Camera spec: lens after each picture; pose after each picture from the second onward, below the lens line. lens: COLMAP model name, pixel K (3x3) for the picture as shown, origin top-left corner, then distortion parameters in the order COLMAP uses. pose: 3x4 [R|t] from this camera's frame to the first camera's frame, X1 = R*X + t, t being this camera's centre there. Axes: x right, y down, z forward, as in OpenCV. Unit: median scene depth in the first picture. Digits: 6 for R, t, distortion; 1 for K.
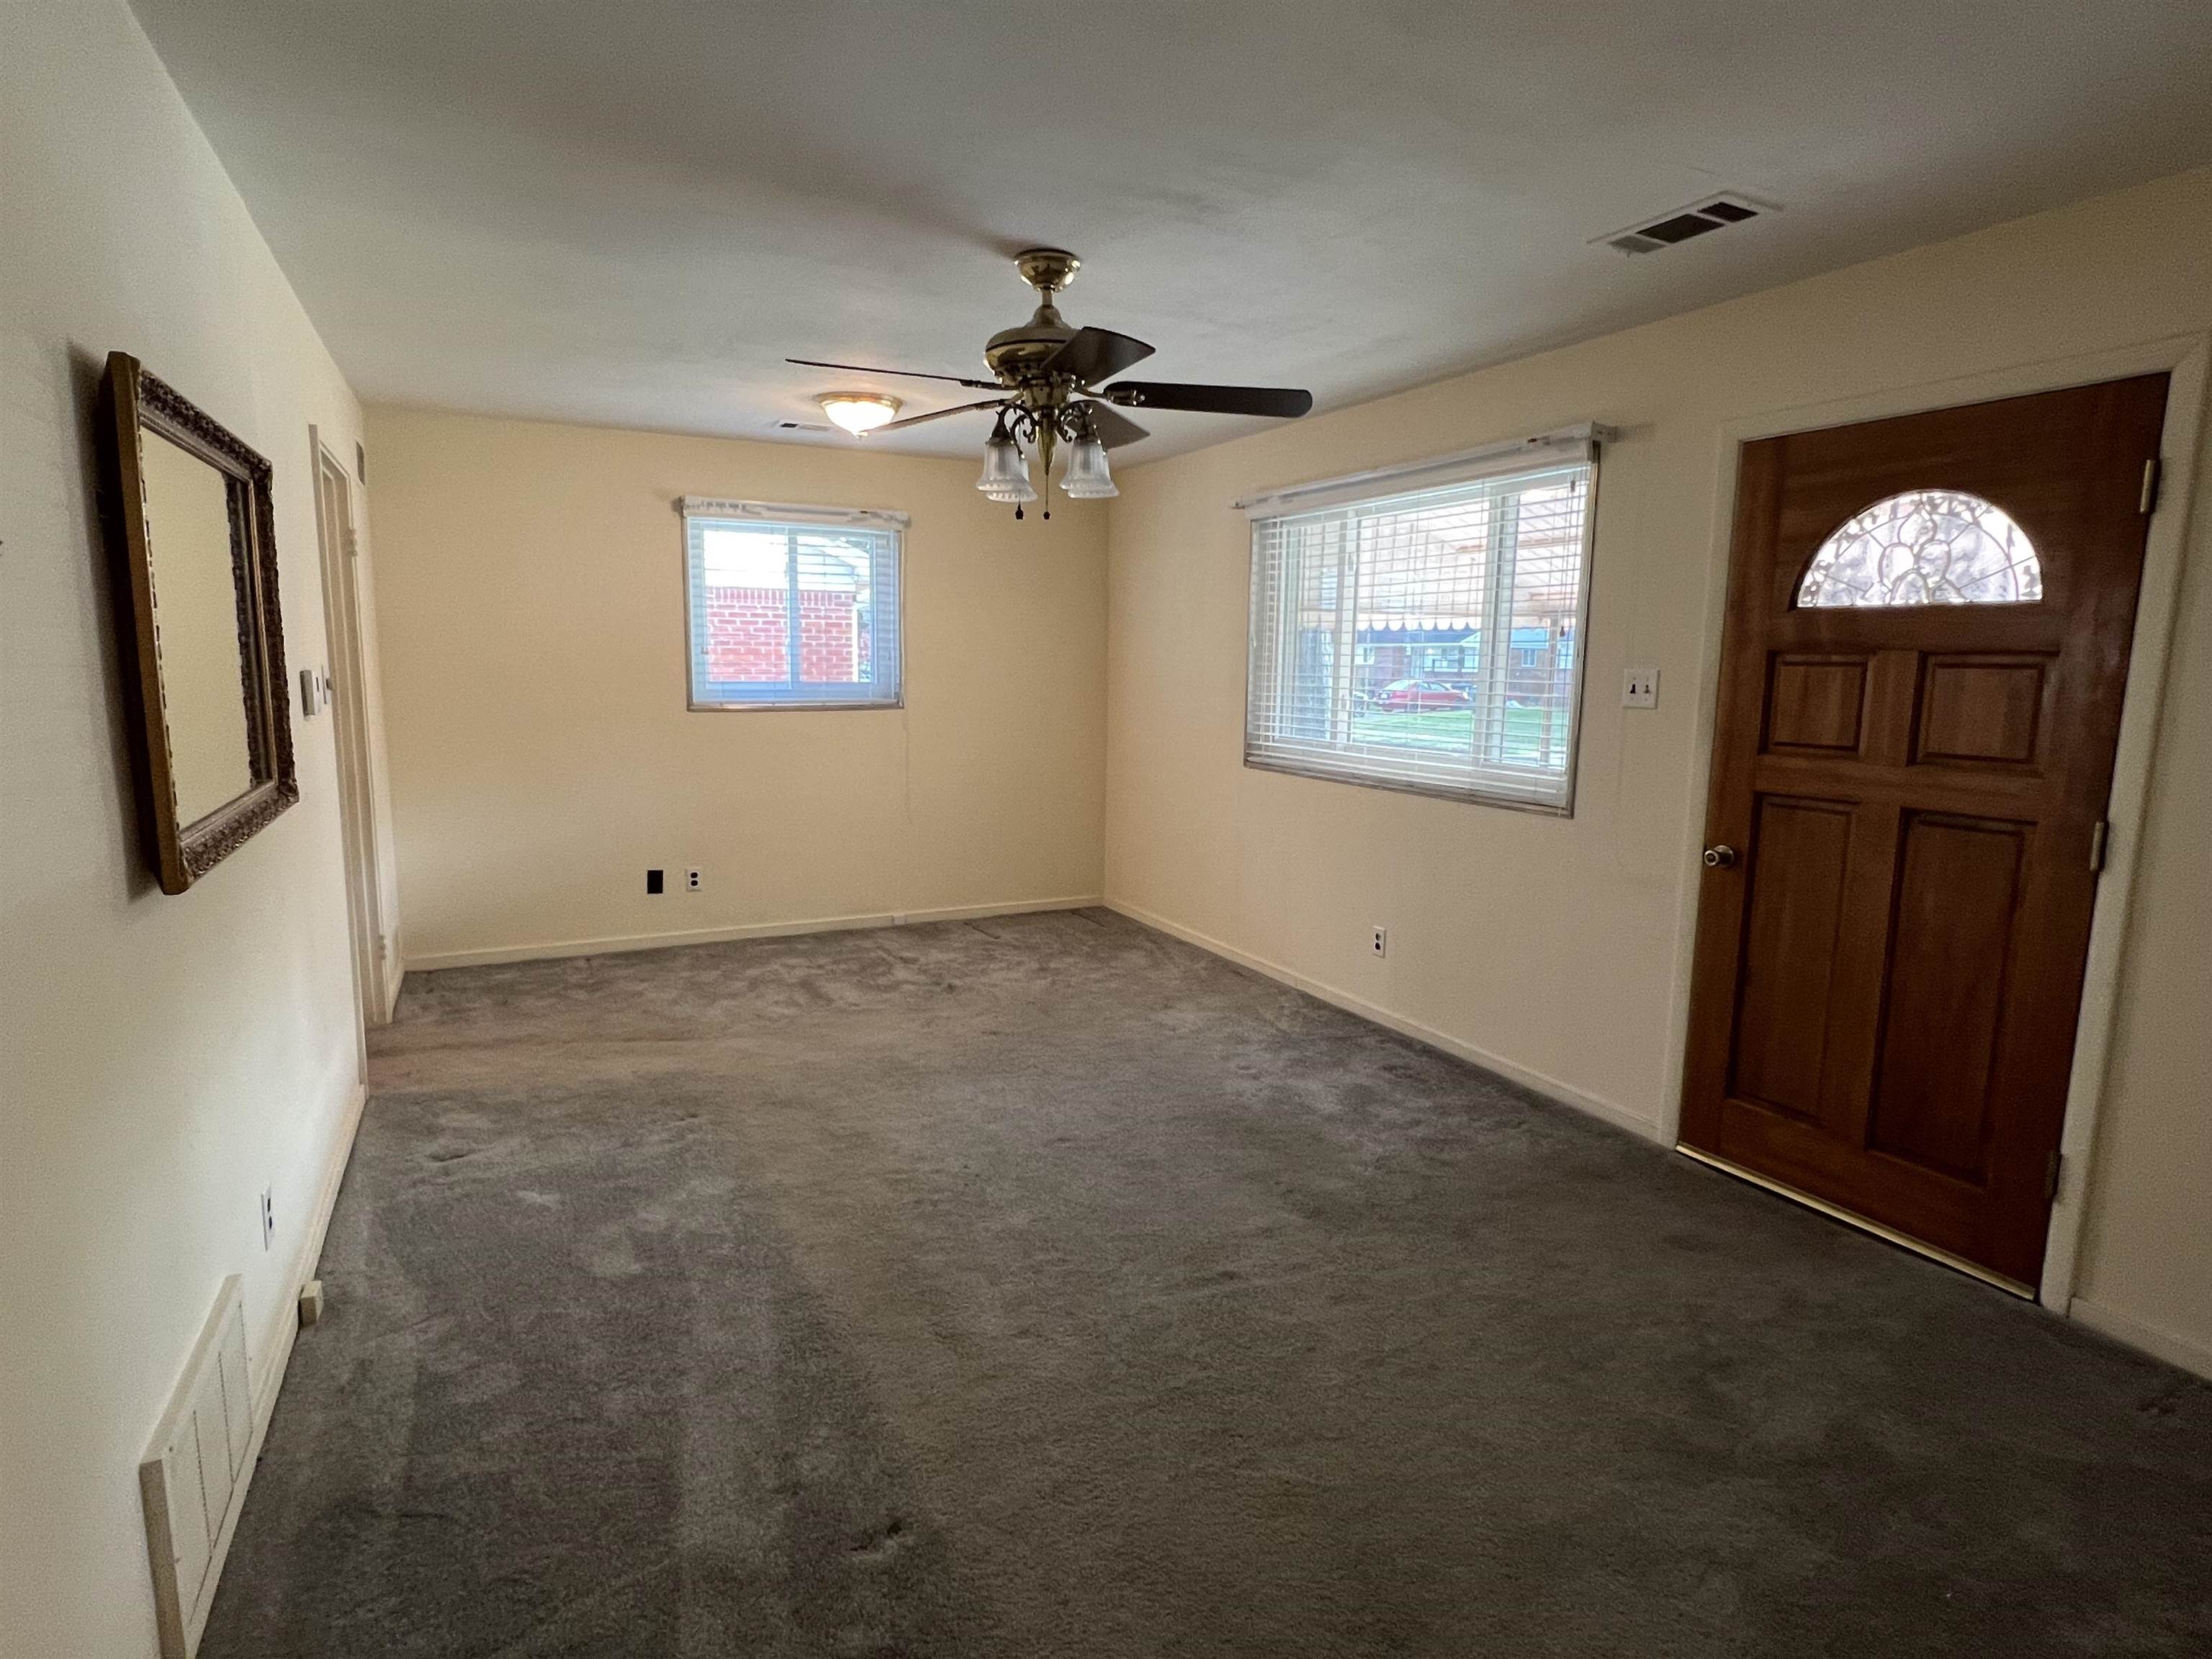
lens RADIAL K [[1167.4, 0, 1104.9], [0, 1167.4, 832.8], [0, 0, 1]] dist [0.000632, -0.000520]
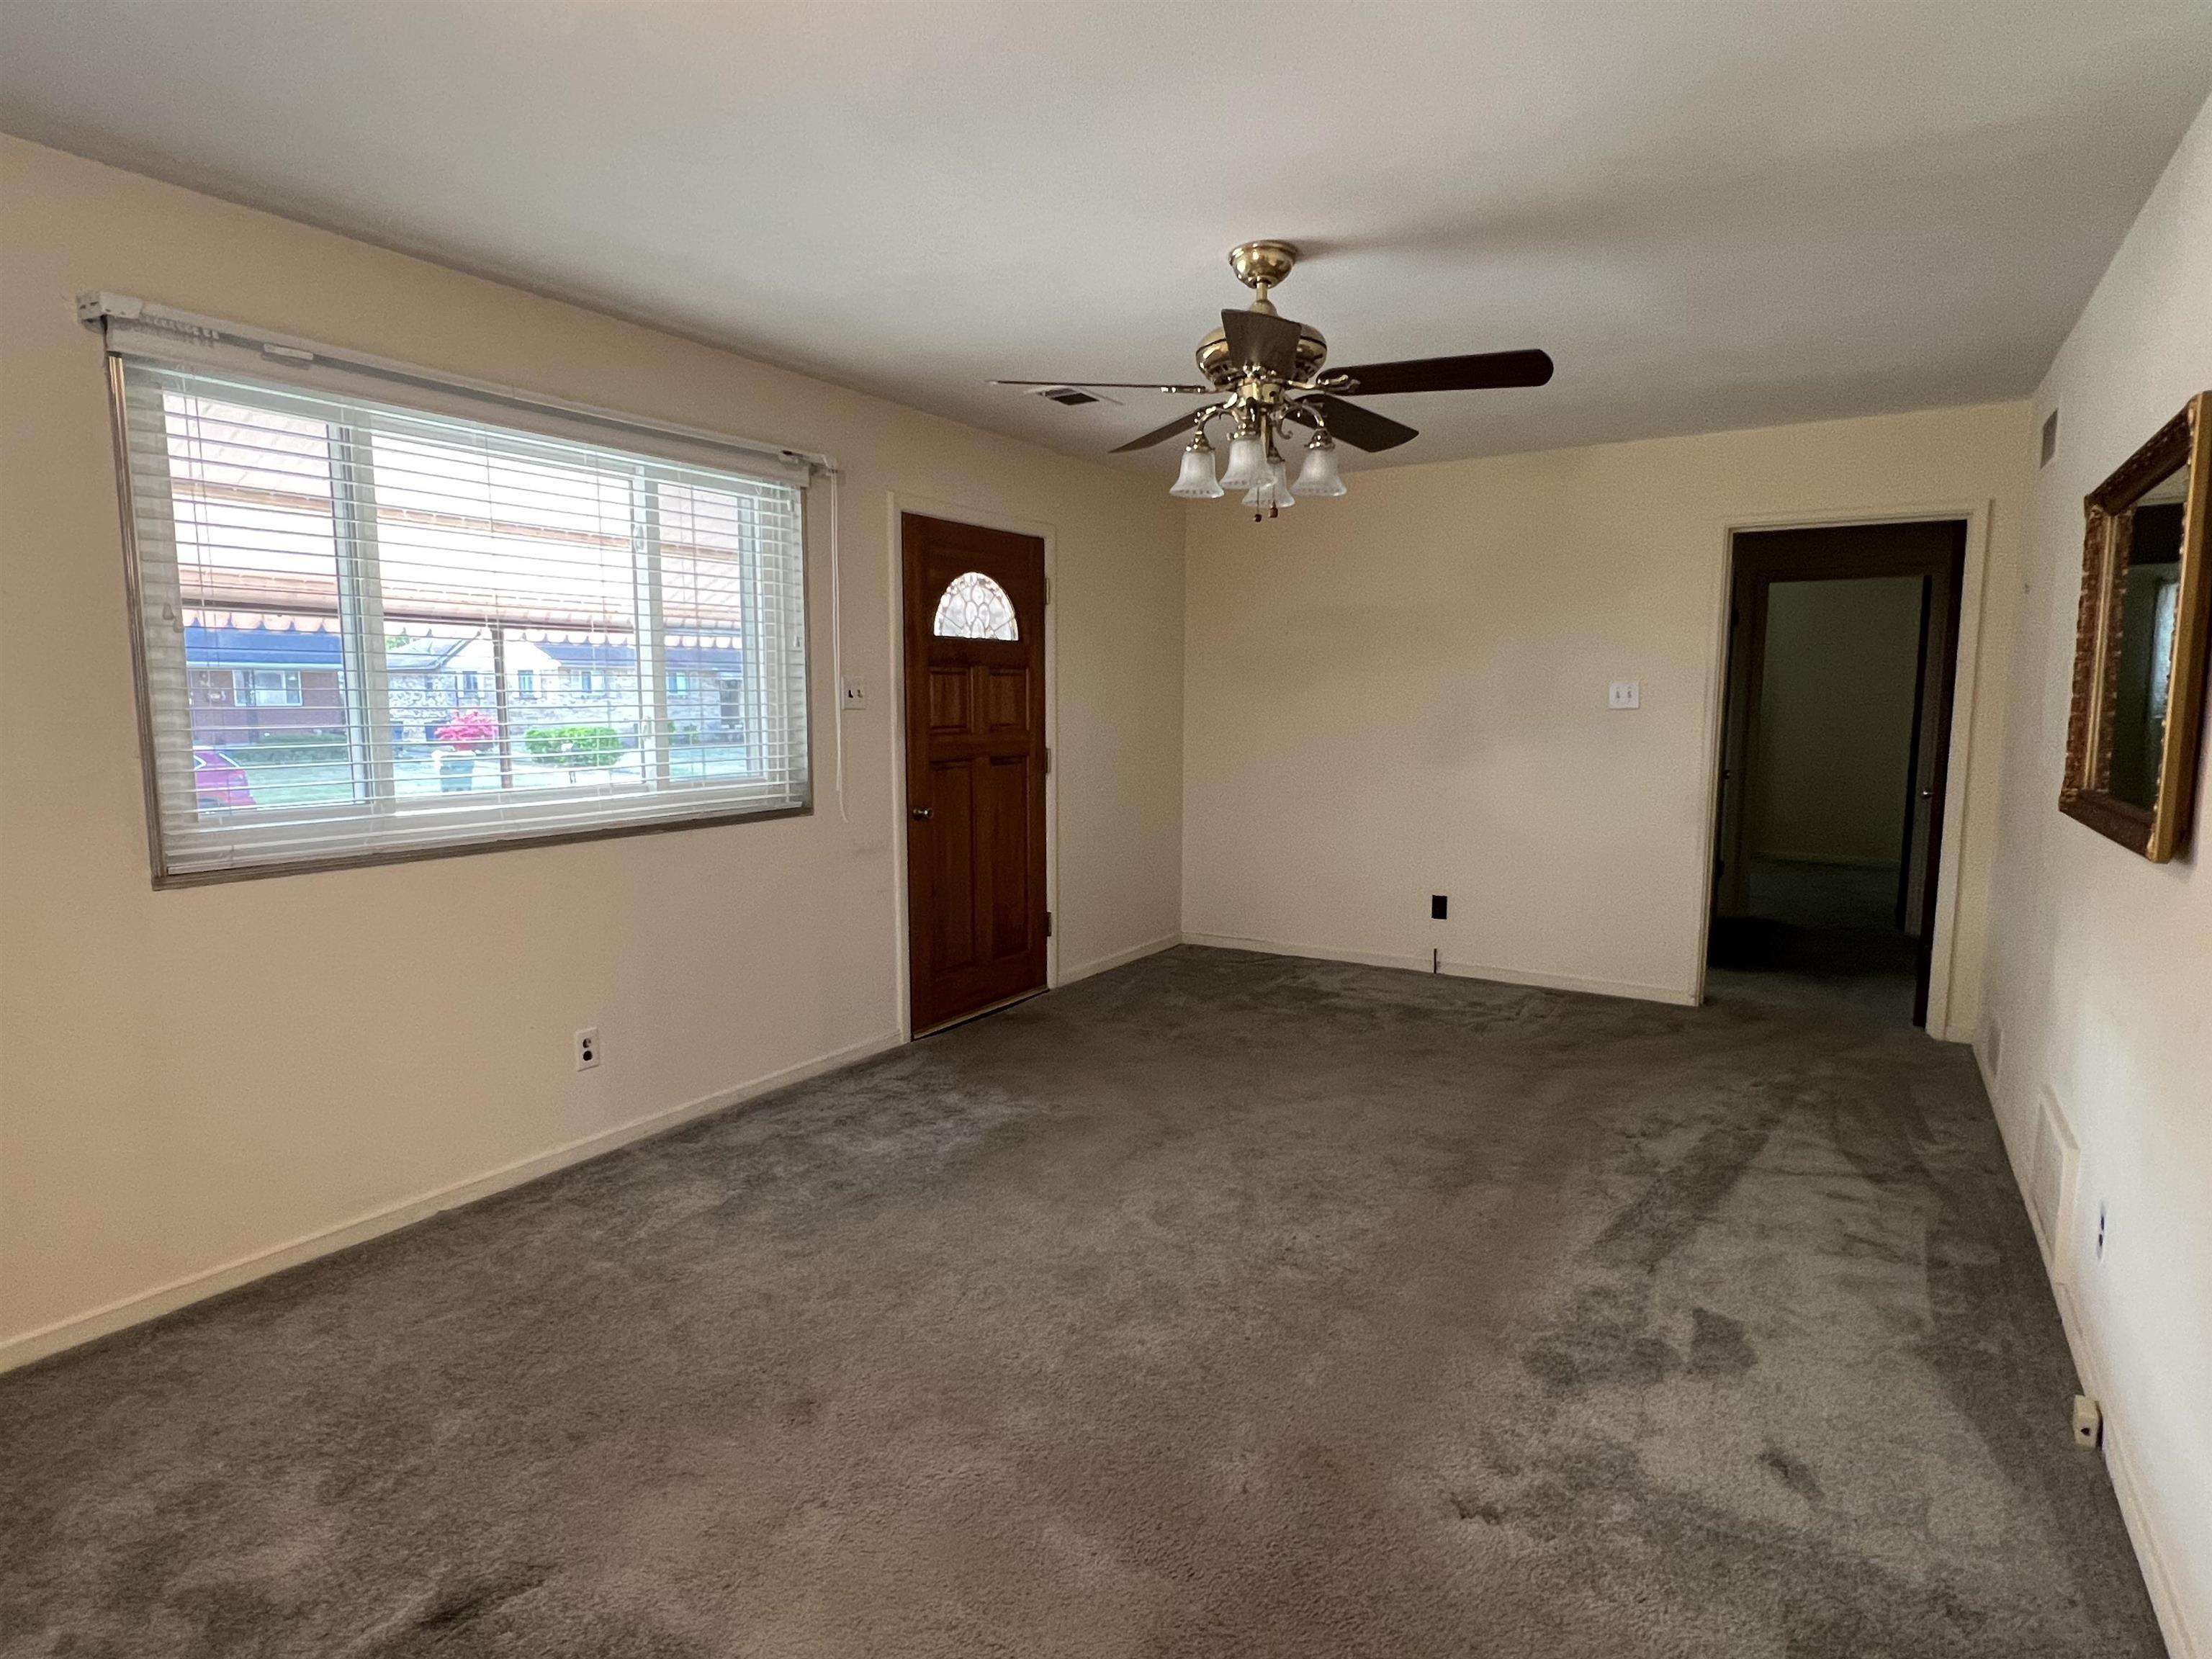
lens RADIAL K [[1167.4, 0, 1105.8], [0, 1167.4, 820.4], [0, 0, 1]] dist [0.000632, -0.000520]
pose [[-0.500542, -0.116767, 0.857802, -0.826327], [0.113375, 0.973487, 0.198671, -0.237373], [-0.858256, 0.196696, -0.474032, 1.588811]]
